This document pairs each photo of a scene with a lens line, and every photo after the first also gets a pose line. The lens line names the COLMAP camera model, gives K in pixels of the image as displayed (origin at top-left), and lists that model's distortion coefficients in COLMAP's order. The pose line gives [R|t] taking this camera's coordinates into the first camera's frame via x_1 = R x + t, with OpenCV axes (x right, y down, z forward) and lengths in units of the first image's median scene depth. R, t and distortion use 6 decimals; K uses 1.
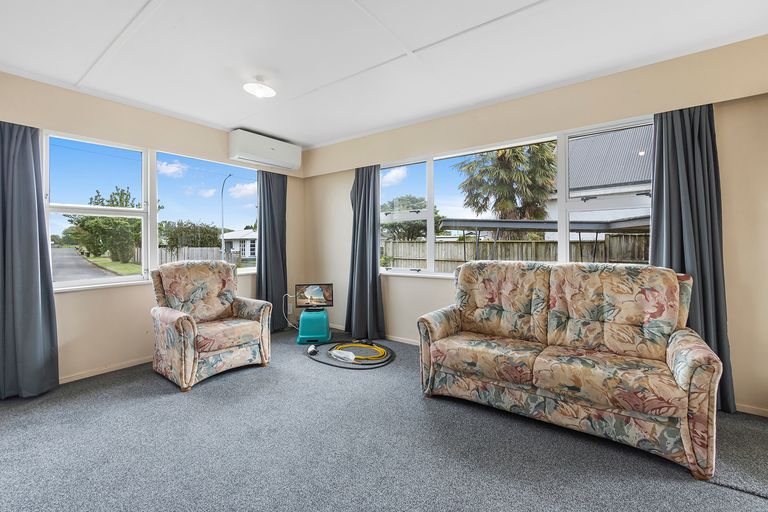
lens RADIAL K [[330.0, 0, 394.5], [0, 330.0, 238.9], [0, 0, 1]] dist [-0.006726, 0.000308]
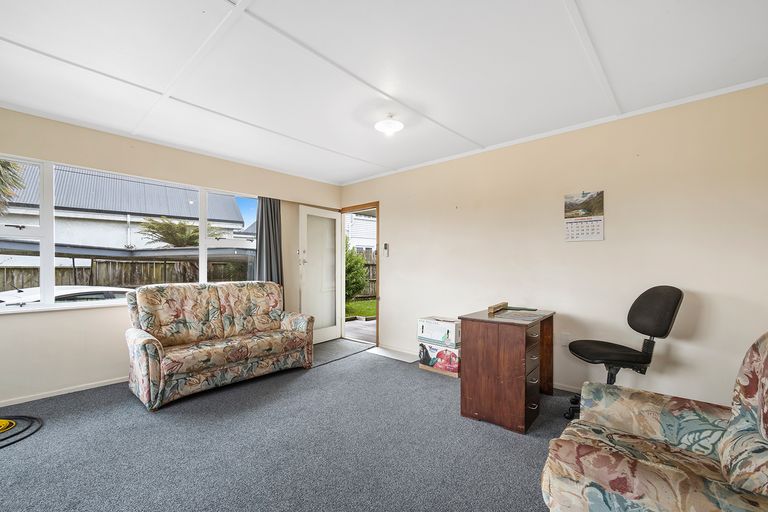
lens RADIAL K [[330.0, 0, 384.3], [0, 330.0, 260.2], [0, 0, 1]] dist [-0.006726, 0.000308]
pose [[0.094988, 0.030032, 0.995025, -0.937736], [-0.012750, 0.999500, -0.028950, 0.009321], [-0.995397, -0.009937, 0.095324, 0.163924]]
